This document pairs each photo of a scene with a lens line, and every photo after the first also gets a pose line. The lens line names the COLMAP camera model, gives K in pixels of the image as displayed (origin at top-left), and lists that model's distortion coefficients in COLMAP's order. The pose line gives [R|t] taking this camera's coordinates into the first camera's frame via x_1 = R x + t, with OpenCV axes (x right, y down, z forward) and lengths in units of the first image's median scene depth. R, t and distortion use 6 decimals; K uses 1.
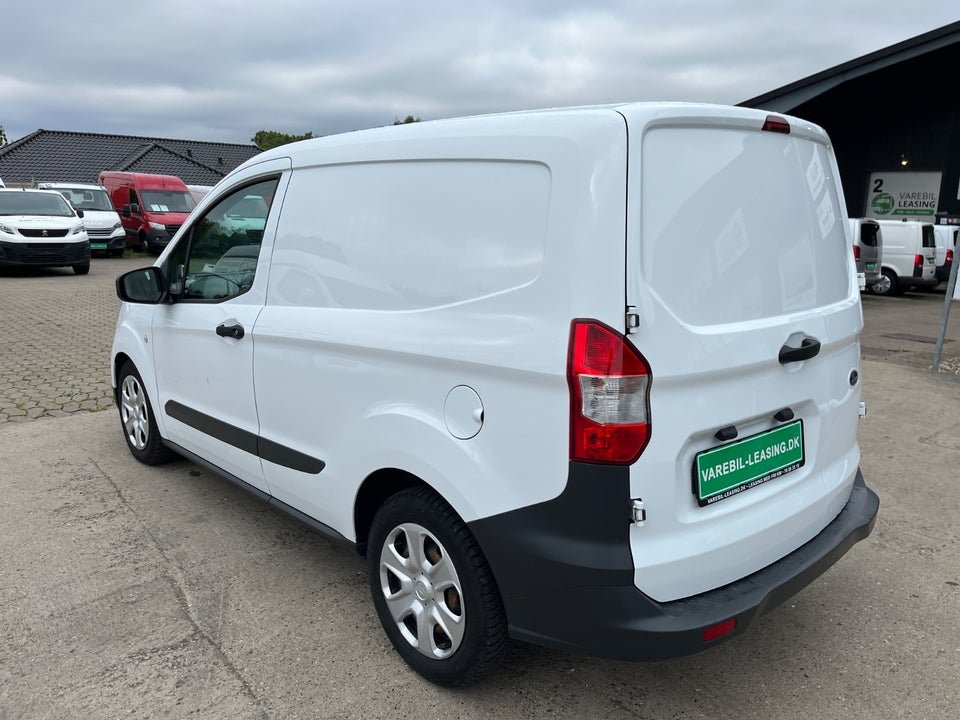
lens RADIAL K [[695.1, 0, 480.0], [0, 695.1, 360.0], [0, 0, 1]] dist [0.004751, 0.002323]
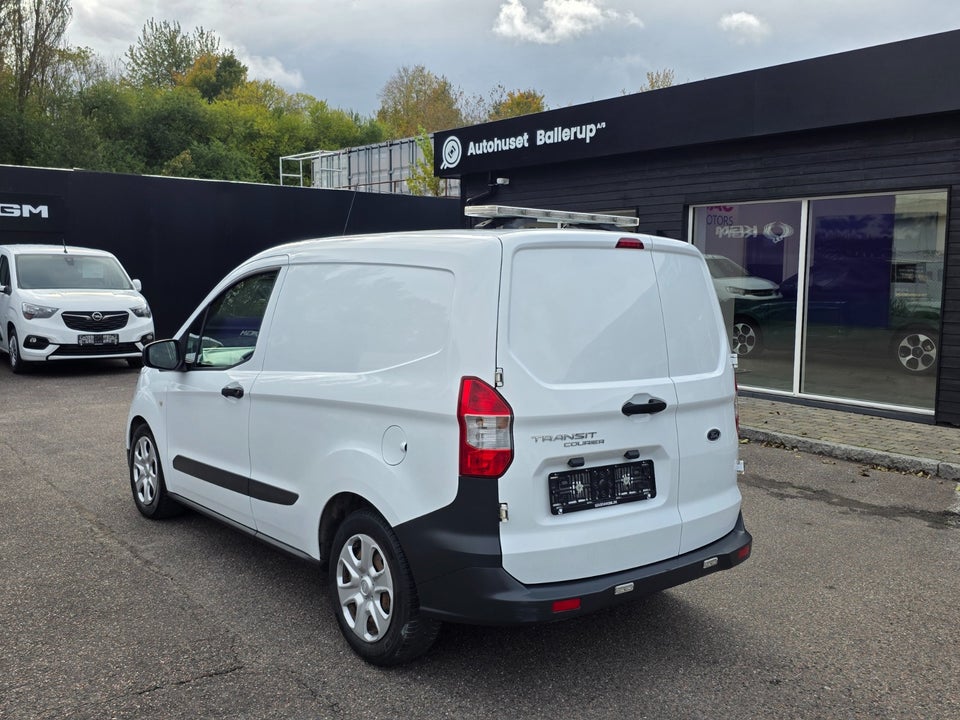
lens RADIAL K [[743.7, 0, 478.2], [0, 743.7, 361.3], [0, 0, 1]] dist [-0.000657, -0.001942]
pose [[0.999167, 0.020489, -0.035279, 0.173063], [-0.024568, 0.992548, -0.119354, 0.074124], [0.032571, 0.120122, 0.992225, -0.427553]]
